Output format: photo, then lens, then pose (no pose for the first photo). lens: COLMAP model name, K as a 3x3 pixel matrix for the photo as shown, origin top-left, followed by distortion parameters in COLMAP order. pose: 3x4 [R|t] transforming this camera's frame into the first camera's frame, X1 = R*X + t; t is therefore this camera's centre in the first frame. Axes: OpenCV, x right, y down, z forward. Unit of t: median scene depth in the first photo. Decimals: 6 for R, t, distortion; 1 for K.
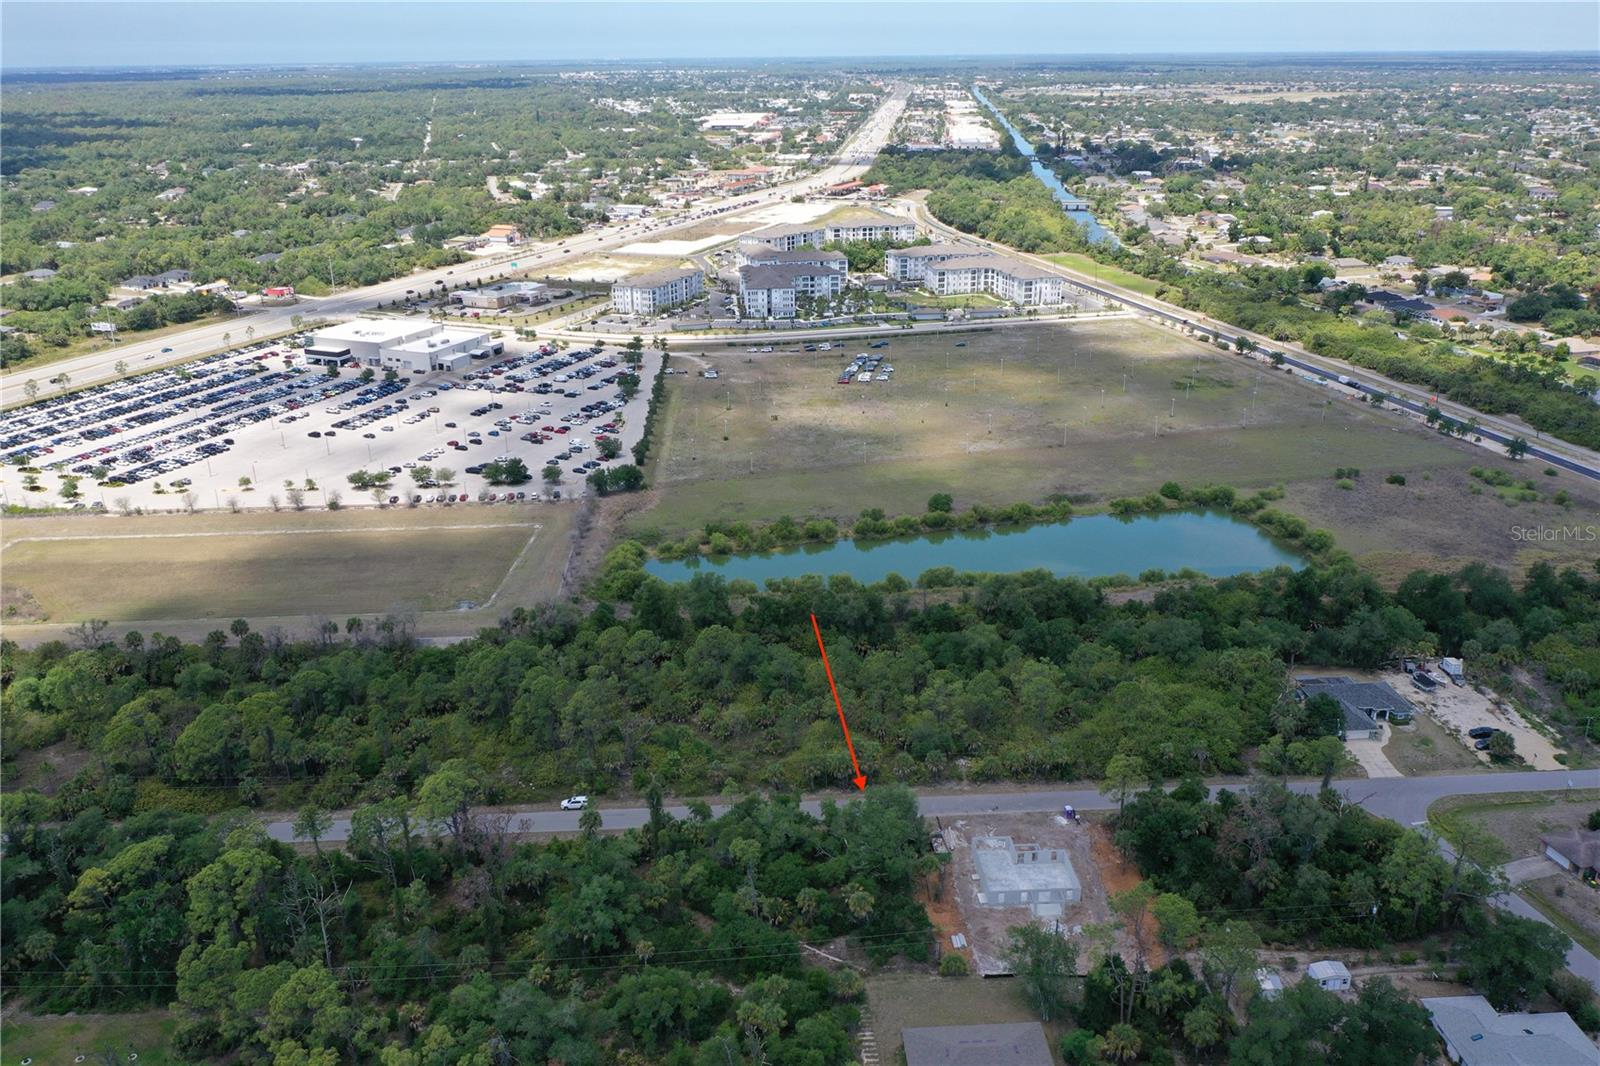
lens RADIAL K [[1258.9, 0, 800.0], [0, 1258.9, 533.0], [0, 0, 1]] dist [-0.007314, 0.006887]
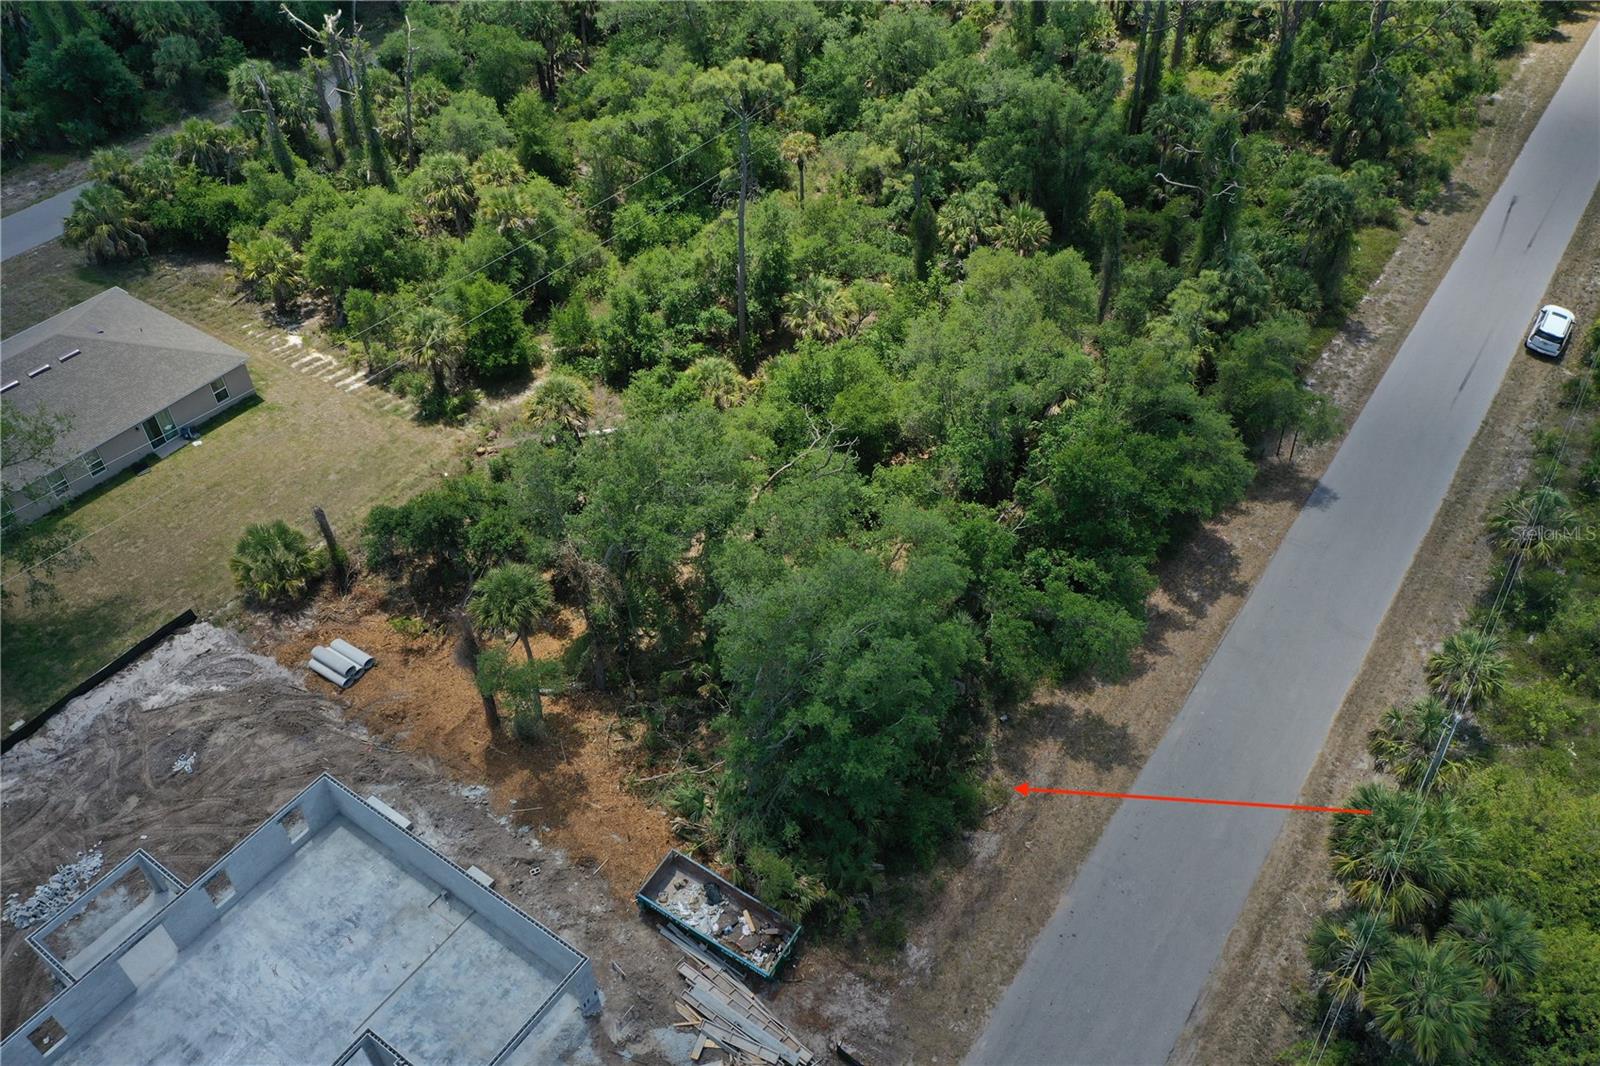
lens RADIAL K [[1264.1, 0, 802.9], [0, 1264.1, 526.9], [0, 0, 1]] dist [-0.001082, -0.002879]
pose [[-0.619302, 0.539493, -0.570449, 0.192967], [-0.264010, 0.541153, 0.798406, 0.018435], [0.739435, 0.645059, -0.192706, 0.995919]]
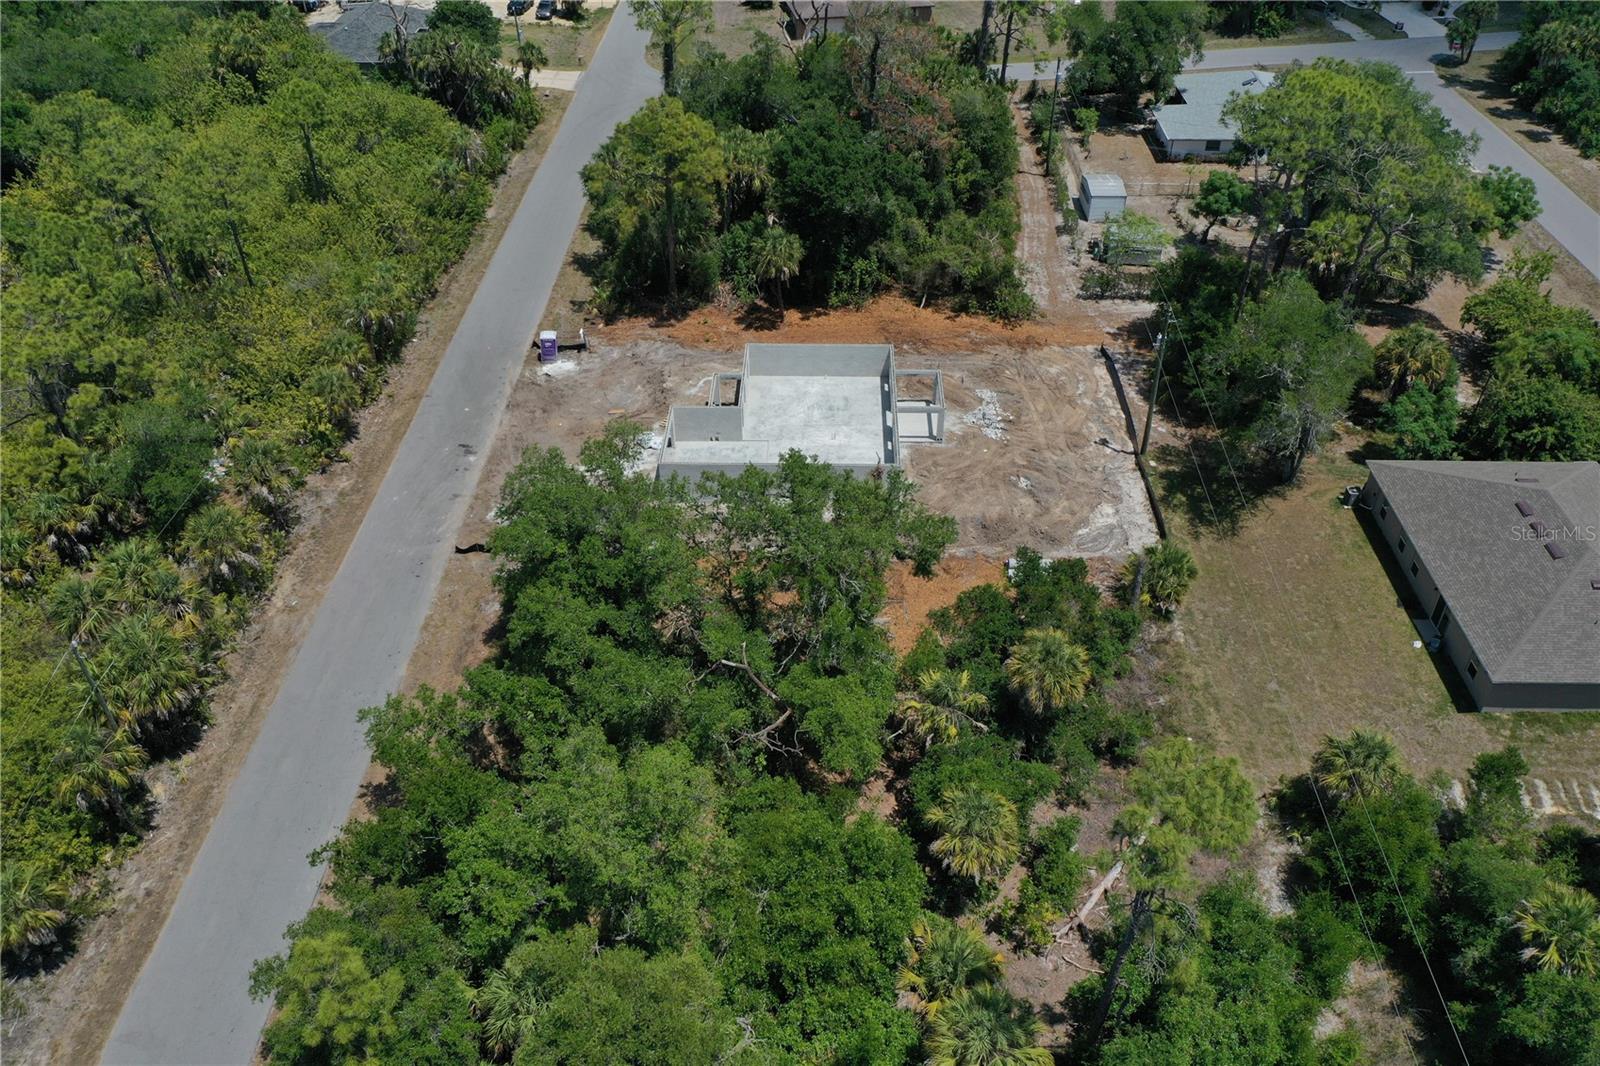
lens RADIAL K [[1264.1, 0, 802.9], [0, 1264.1, 526.9], [0, 0, 1]] dist [-0.001082, -0.002879]
pose [[0.082569, -0.601984, 0.794227, -0.154547], [0.362314, 0.760548, 0.538790, 0.073935], [-0.928392, 0.243272, 0.280905, 0.842733]]
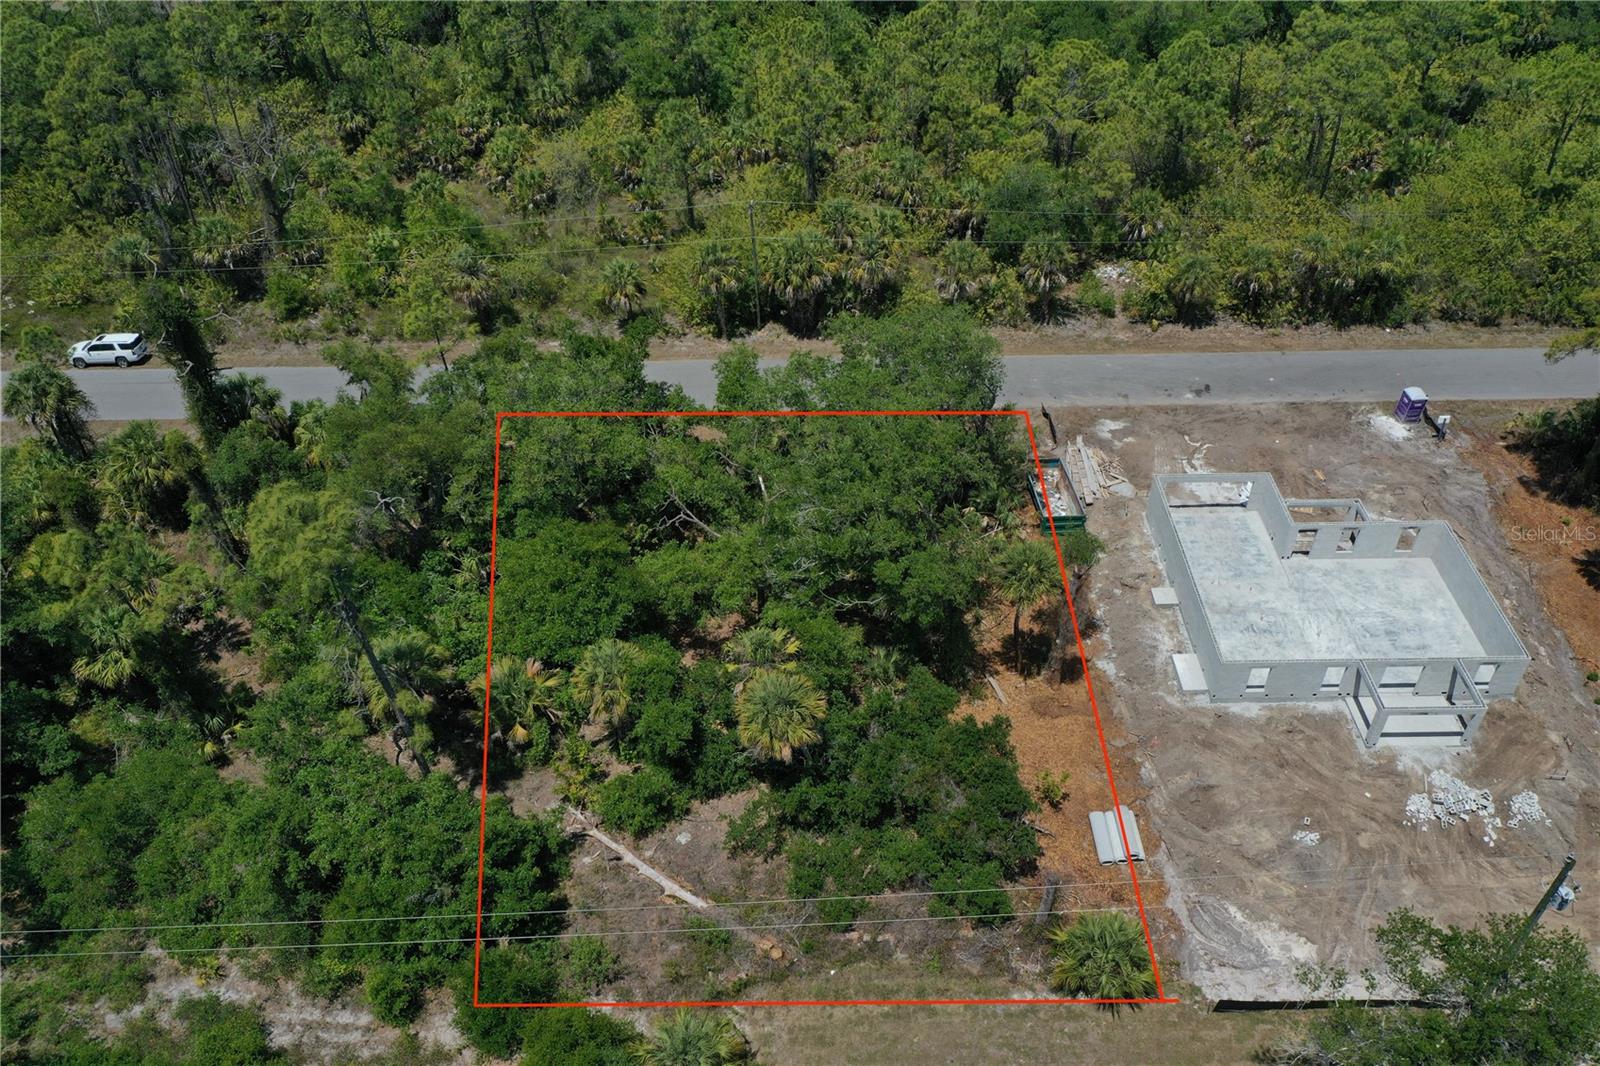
lens RADIAL K [[1264.1, 0, 802.9], [0, 1264.1, 526.9], [0, 0, 1]] dist [-0.001082, -0.002879]
pose [[0.998694, 0.029286, -0.041861, 0.056343], [-0.014067, 0.945347, 0.325762, 0.143313], [0.049113, -0.324748, 0.944525, 0.655987]]
